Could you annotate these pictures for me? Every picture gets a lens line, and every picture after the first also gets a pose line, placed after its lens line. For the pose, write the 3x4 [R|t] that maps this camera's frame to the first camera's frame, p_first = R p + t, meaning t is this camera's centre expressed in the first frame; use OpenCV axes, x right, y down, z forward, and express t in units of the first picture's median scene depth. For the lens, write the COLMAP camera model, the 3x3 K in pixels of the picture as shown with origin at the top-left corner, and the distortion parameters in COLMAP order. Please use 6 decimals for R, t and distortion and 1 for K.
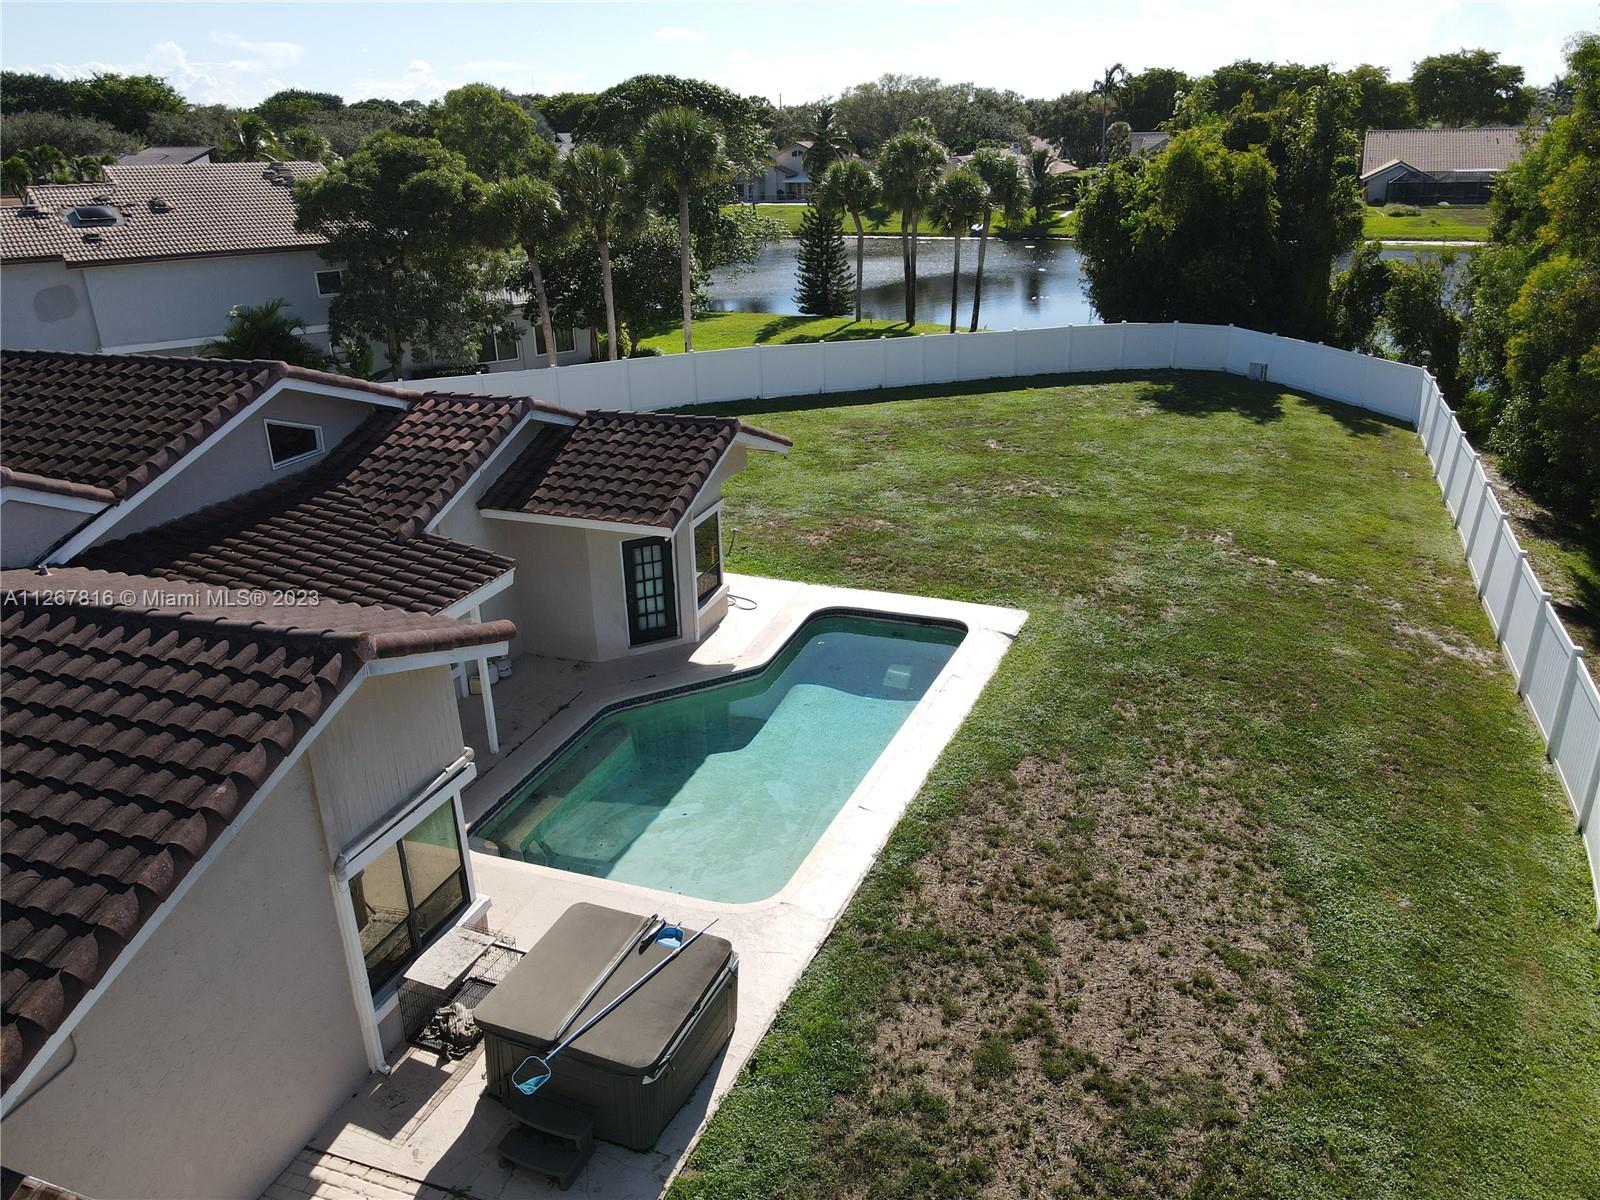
lens RADIAL K [[1178.1, 0, 803.6], [0, 1178.1, 611.0], [0, 0, 1]] dist [0.005941, 0.006988]
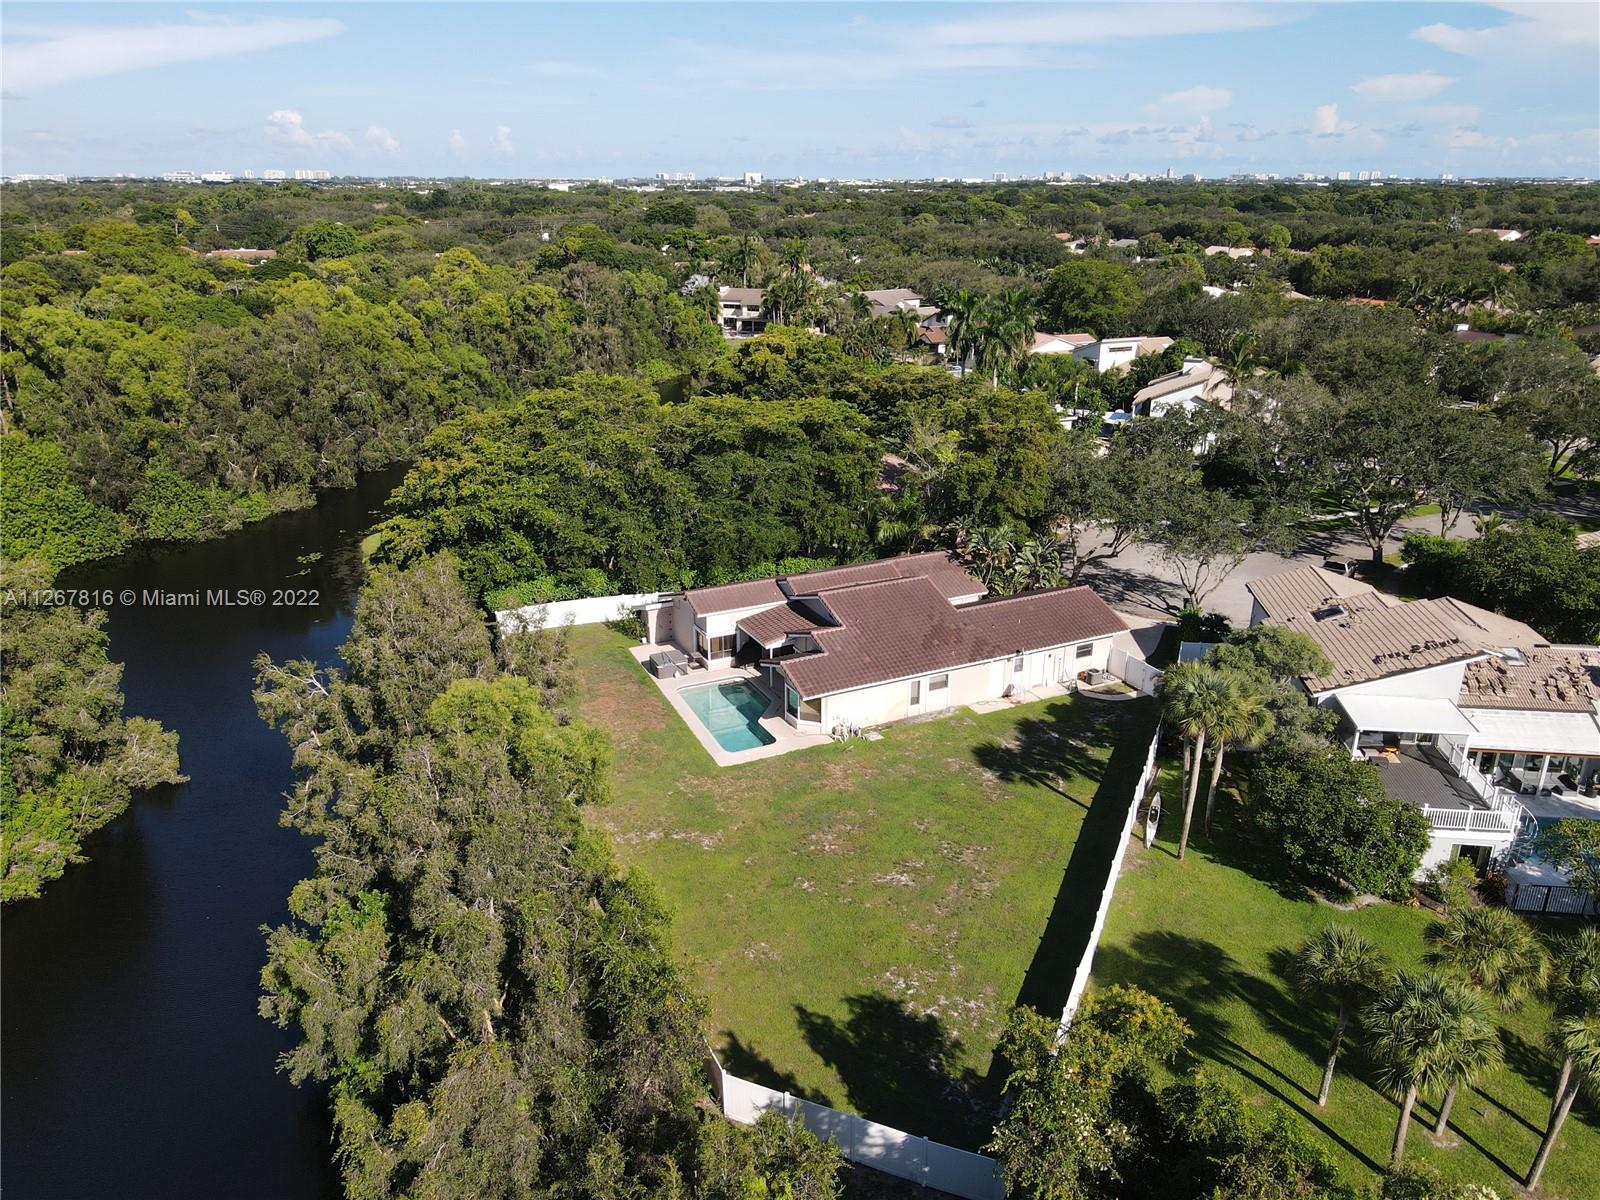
lens RADIAL K [[1178.1, 0, 801.8], [0, 1178.1, 610.9], [0, 0, 1]] dist [0.005941, 0.006988]
pose [[-0.694005, 0.264569, -0.669597, 2.161686], [-0.264944, 0.770924, 0.579208, -2.300951], [0.669449, 0.579379, -0.464929, 2.641591]]
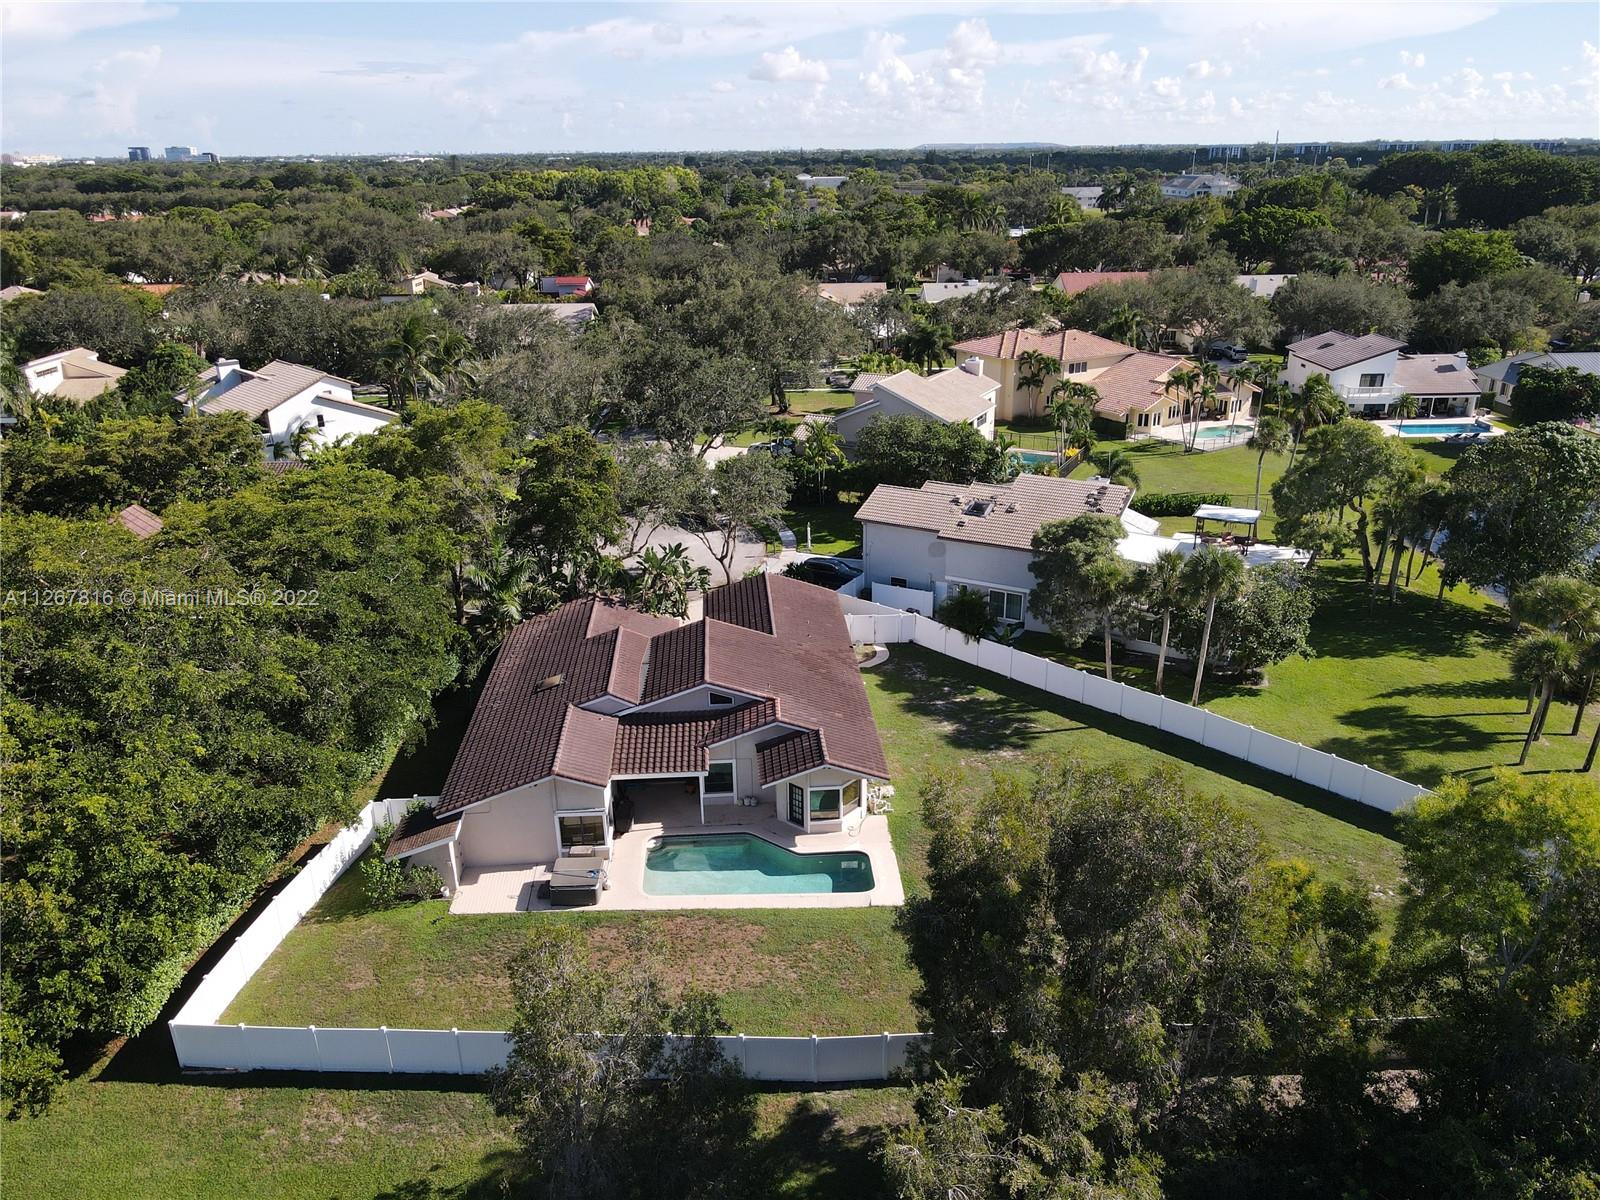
lens RADIAL K [[1178.1, 0, 797.5], [0, 1178.1, 616.1], [0, 0, 1]] dist [0.005941, 0.006988]
pose [[0.395474, 0.353080, -0.847900, 2.044034], [-0.343678, 0.912982, 0.219884, -1.030623], [0.851755, 0.204446, 0.482406, -0.311575]]
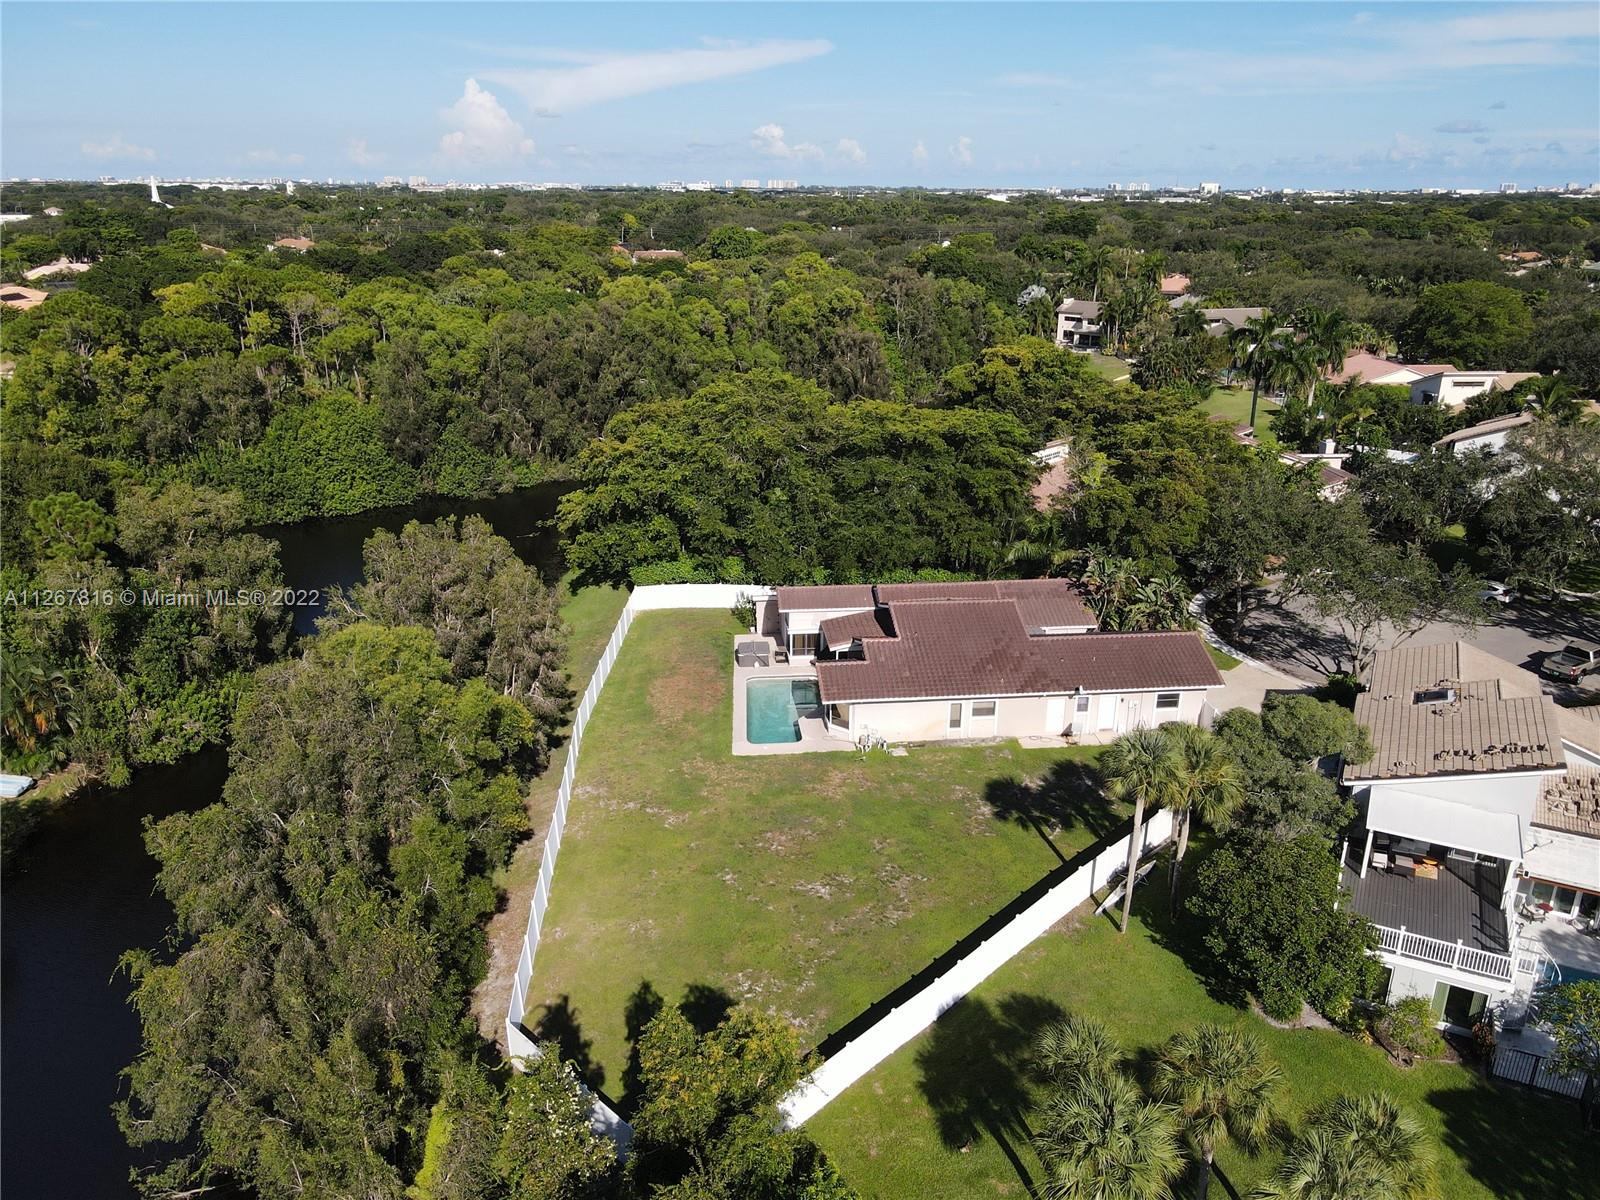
lens RADIAL K [[1178.1, 0, 798.4], [0, 1178.1, 605.6], [0, 0, 1]] dist [0.005941, 0.006988]
pose [[-0.902963, 0.155486, -0.400601, 1.348635], [-0.155513, 0.750814, 0.641945, -2.521548], [0.400591, 0.641952, -0.653777, 3.223833]]
